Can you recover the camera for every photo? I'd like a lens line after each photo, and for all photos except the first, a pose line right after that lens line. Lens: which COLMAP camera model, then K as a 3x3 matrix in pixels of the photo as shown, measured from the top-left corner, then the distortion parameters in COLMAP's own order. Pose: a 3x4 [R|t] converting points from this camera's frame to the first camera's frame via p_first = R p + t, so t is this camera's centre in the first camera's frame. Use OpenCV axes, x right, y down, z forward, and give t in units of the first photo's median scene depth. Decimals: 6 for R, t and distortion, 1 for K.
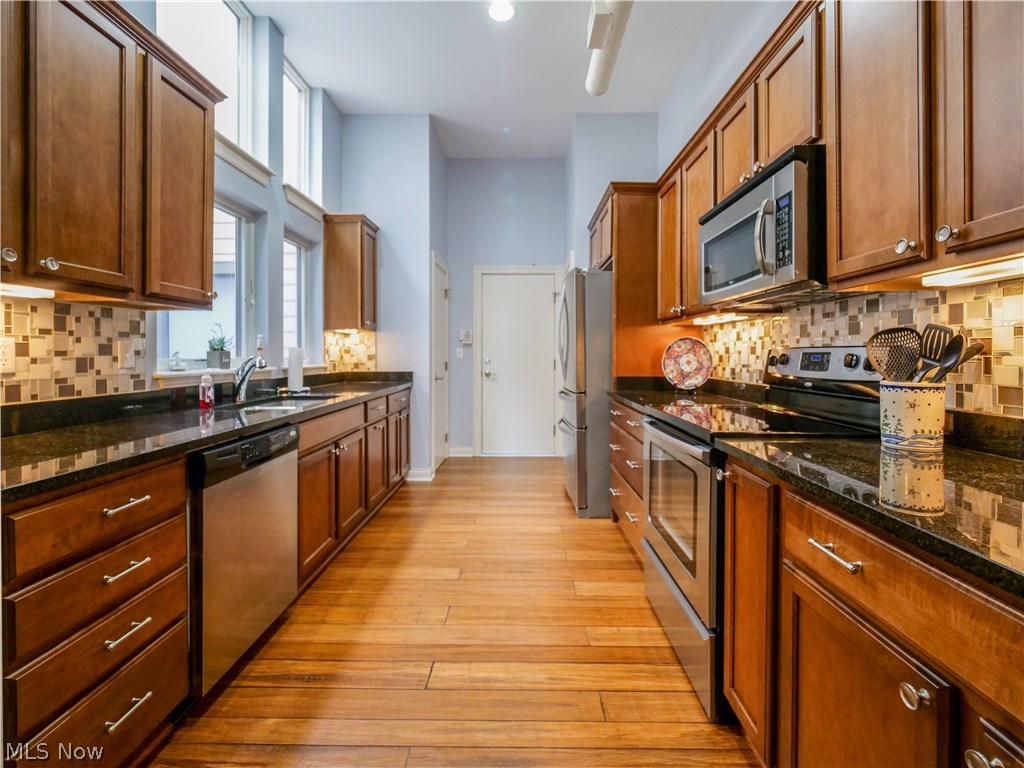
lens RADIAL K [[432.3, 0, 517.6], [0, 432.3, 353.9], [0, 0, 1]] dist [-0.001643, -0.000252]
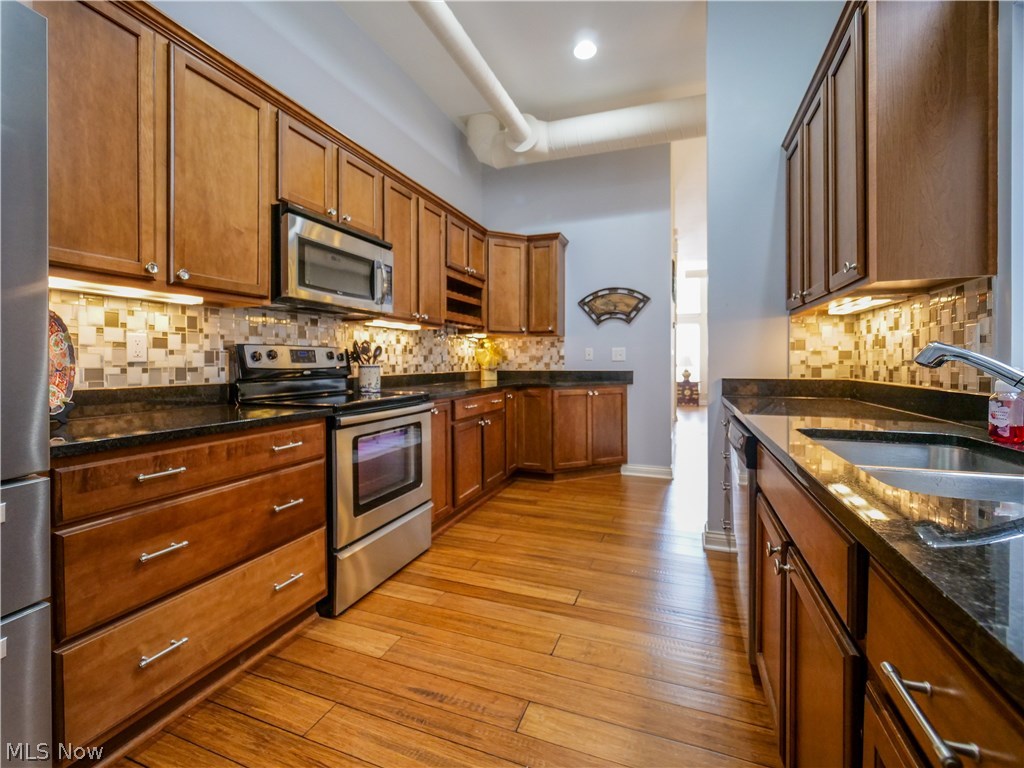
lens RADIAL K [[432.3, 0, 522.8], [0, 432.3, 362.2], [0, 0, 1]] dist [-0.001643, -0.000252]
pose [[-0.943059, 0.001242, 0.332624, -0.425110], [0.001961, 0.999996, 0.001826, 0.034196], [-0.332620, 0.002375, -0.943058, 2.012040]]
